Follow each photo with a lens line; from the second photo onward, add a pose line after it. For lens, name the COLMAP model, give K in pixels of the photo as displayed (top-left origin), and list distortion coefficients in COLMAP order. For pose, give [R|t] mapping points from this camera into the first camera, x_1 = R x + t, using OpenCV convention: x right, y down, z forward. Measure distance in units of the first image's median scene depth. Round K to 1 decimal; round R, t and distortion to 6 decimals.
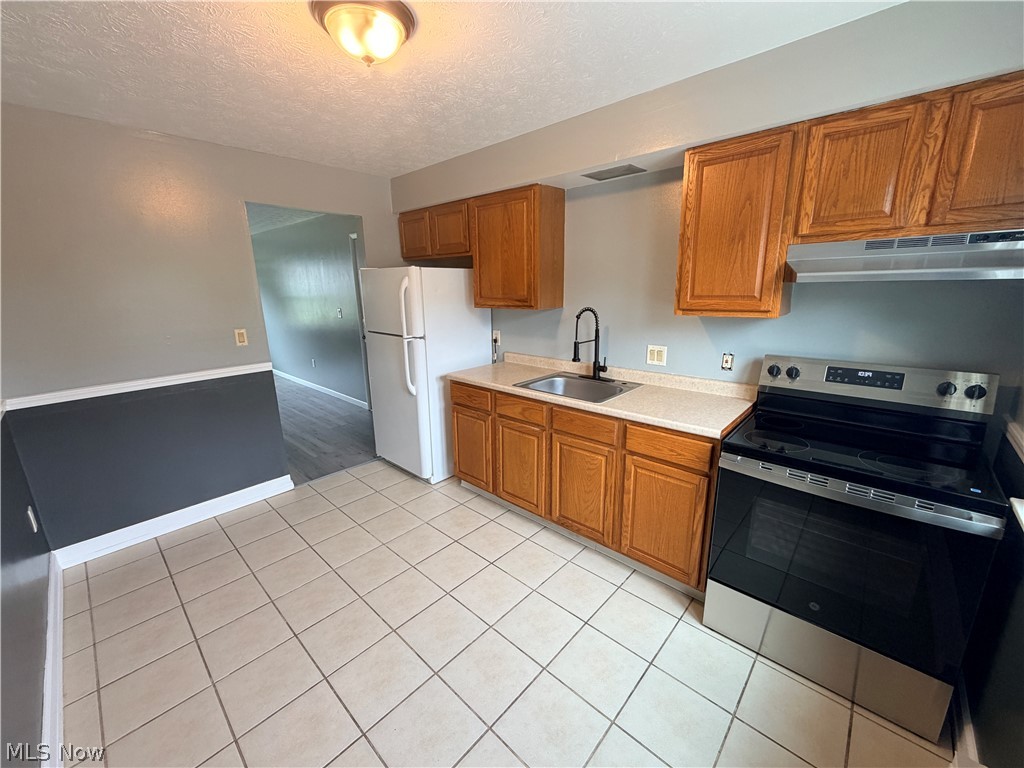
lens RADIAL K [[408.7, 0, 508.6], [0, 408.7, 383.7], [0, 0, 1]] dist [-0.000286, -0.000129]
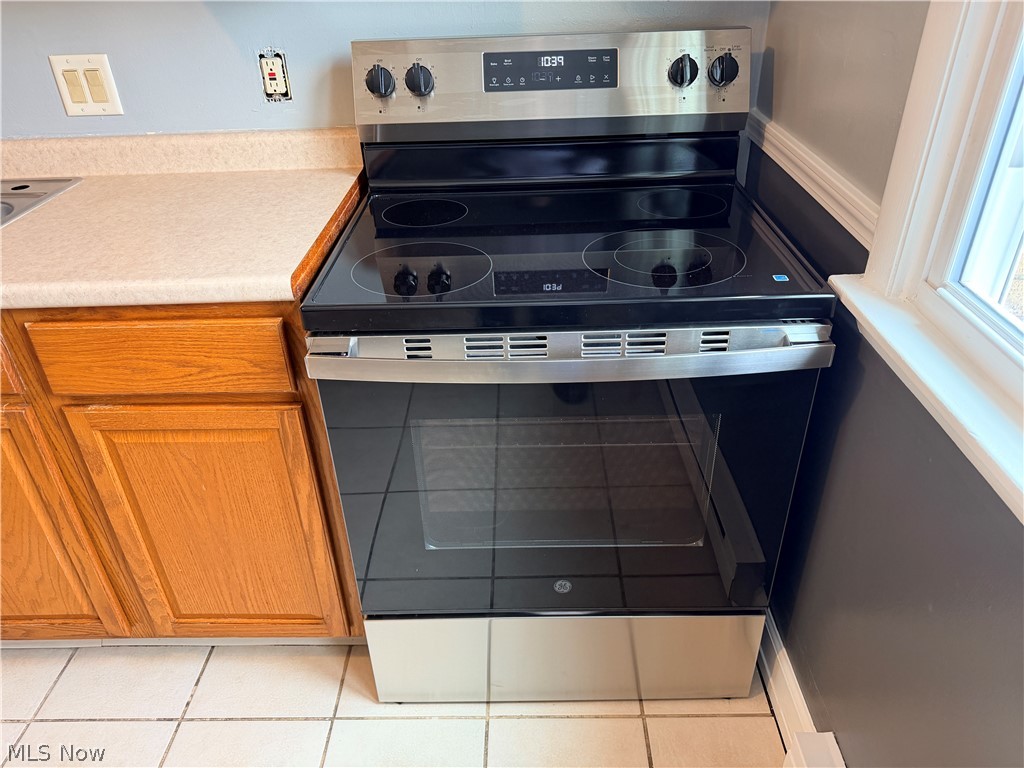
lens RADIAL K [[719.6, 0, 511.0], [0, 719.6, 381.4], [0, 0, 1]] dist [0.061984, -0.064066]
pose [[0.740653, -0.357382, 0.568956, 0.229527], [0.177580, 0.920814, 0.347227, 0.012597], [-0.647995, -0.156139, 0.745468, 0.332744]]
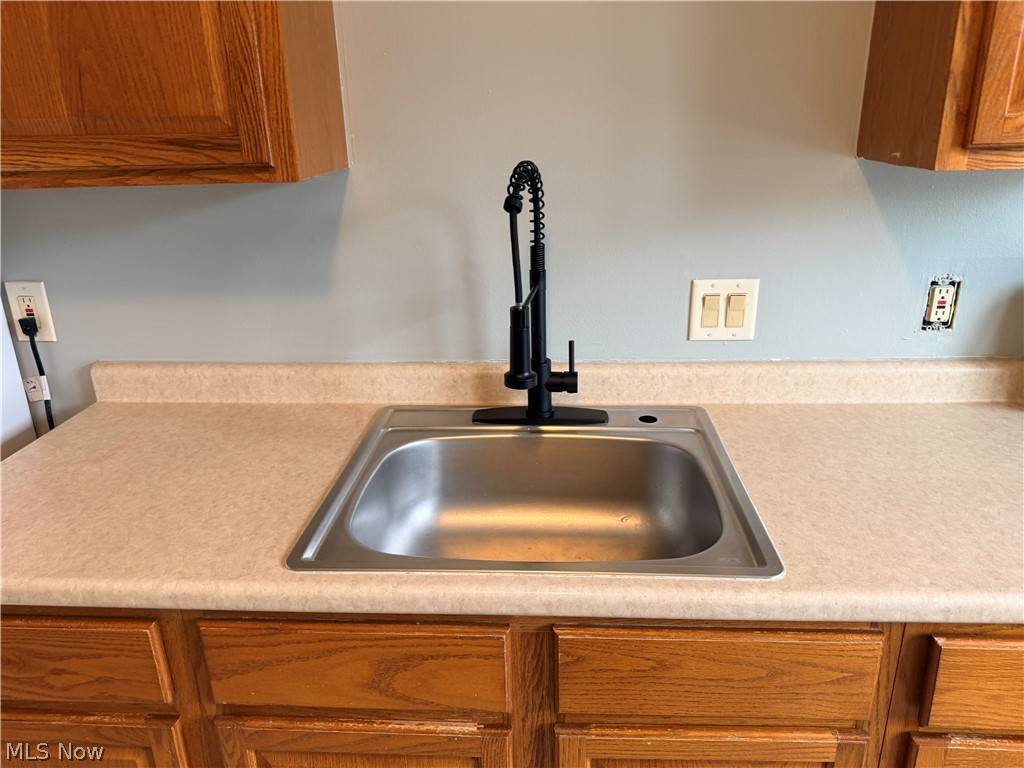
lens RADIAL K [[724.1, 0, 516.1], [0, 724.1, 382.6], [0, 0, 1]] dist [-0.002478, -0.002356]
pose [[0.771452, -0.220935, 0.596699, -0.122147], [0.161230, 0.975051, 0.152576, -0.152257], [-0.615521, -0.021499, 0.787827, 0.811285]]
